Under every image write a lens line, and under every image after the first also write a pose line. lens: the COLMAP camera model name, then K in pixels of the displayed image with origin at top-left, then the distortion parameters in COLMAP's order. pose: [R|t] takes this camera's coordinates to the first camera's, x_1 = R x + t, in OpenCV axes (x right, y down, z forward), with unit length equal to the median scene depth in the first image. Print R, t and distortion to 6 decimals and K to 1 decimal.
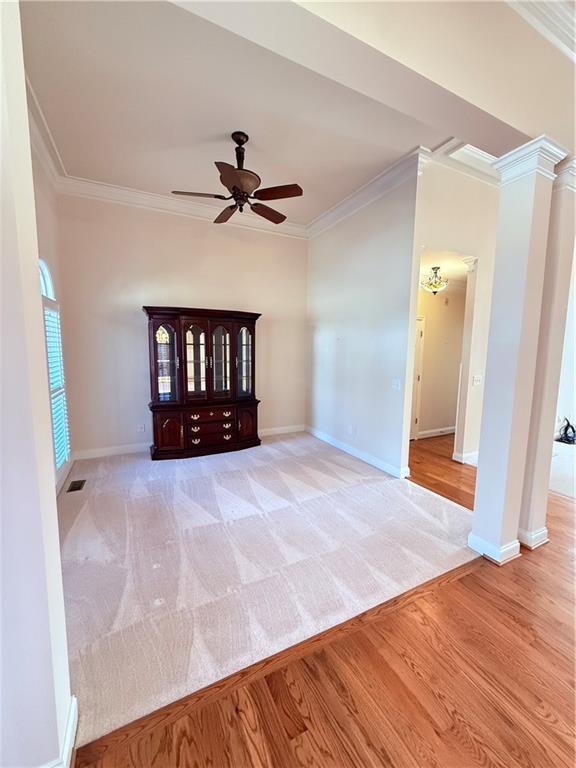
lens RADIAL K [[299.7, 0, 262.1], [0, 299.7, 385.5], [0, 0, 1]] dist [-0.001184, -0.000156]
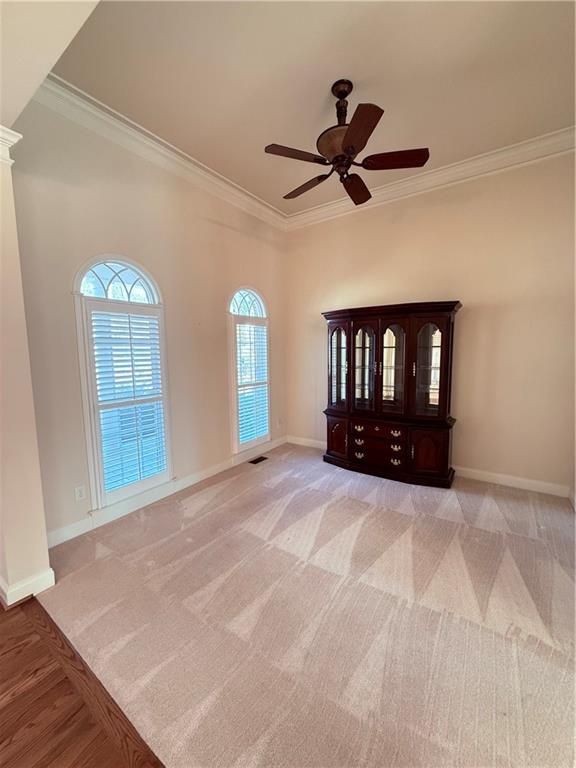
lens RADIAL K [[289.2, 0, 288.0], [0, 289.2, 384.0], [0, 0, 1]] dist [0.000722, 0.000072]
pose [[0.533321, 0.079816, -0.842139, 0.446360], [-0.088371, 0.995348, 0.038372, -0.048382], [0.841284, 0.053956, 0.537894, 0.402159]]
